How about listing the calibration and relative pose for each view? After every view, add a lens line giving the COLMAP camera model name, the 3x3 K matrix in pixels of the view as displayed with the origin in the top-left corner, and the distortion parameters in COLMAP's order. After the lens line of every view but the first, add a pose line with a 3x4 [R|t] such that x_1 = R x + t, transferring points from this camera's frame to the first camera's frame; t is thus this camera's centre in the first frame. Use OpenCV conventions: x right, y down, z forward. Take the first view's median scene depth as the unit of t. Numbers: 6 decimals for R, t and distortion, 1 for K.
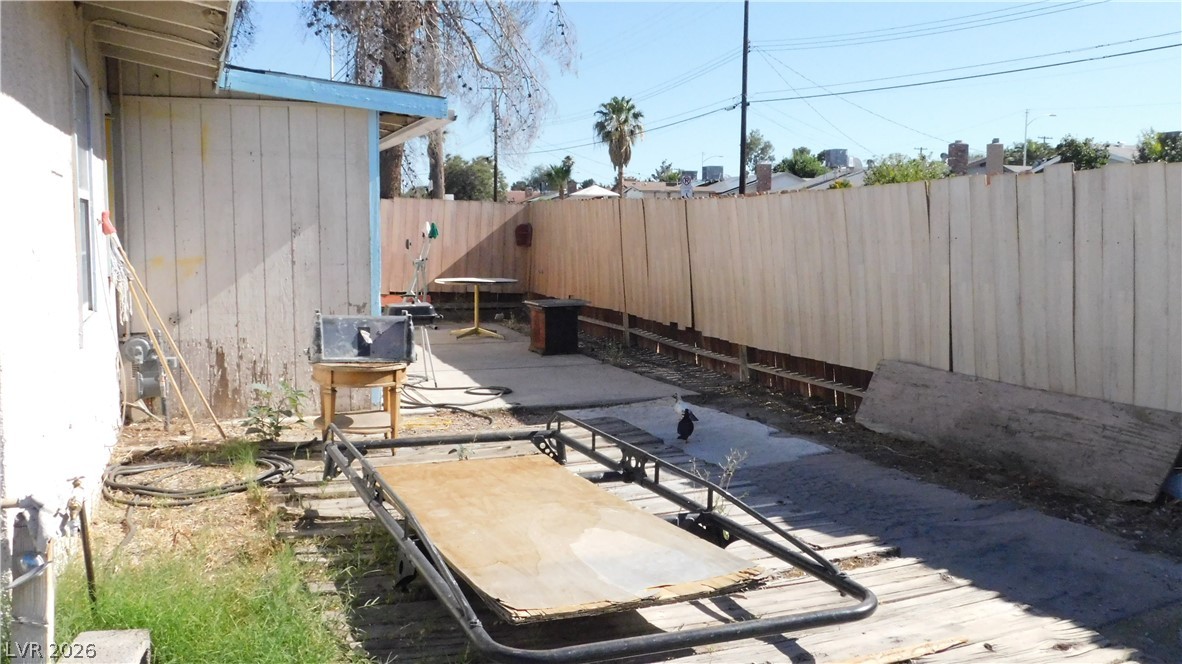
lens RADIAL K [[1029.3, 0, 586.9], [0, 1029.3, 334.5], [0, 0, 1]] dist [-0.018892, 0.010994]
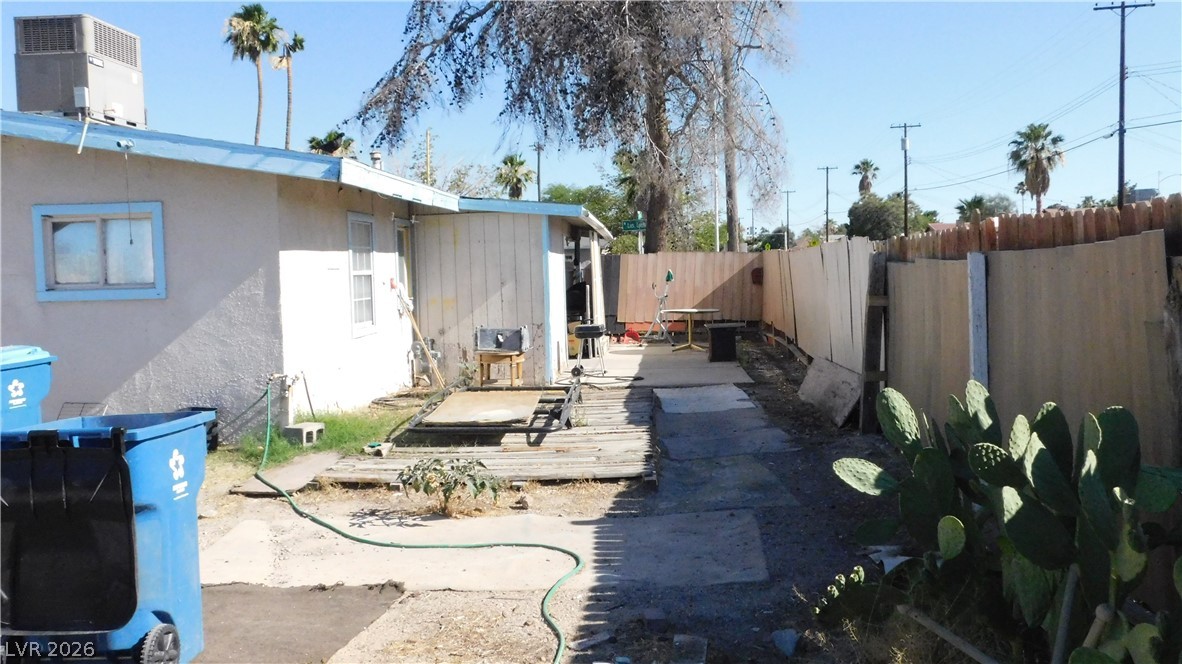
lens RADIAL K [[1029.3, 0, 593.9], [0, 1029.3, 328.4], [0, 0, 1]] dist [-0.018892, 0.010994]
pose [[0.909470, -0.005681, -0.415731, 0.296879], [-0.011049, 0.999223, -0.037826, 0.021550], [0.415623, 0.038995, 0.908701, -0.276389]]
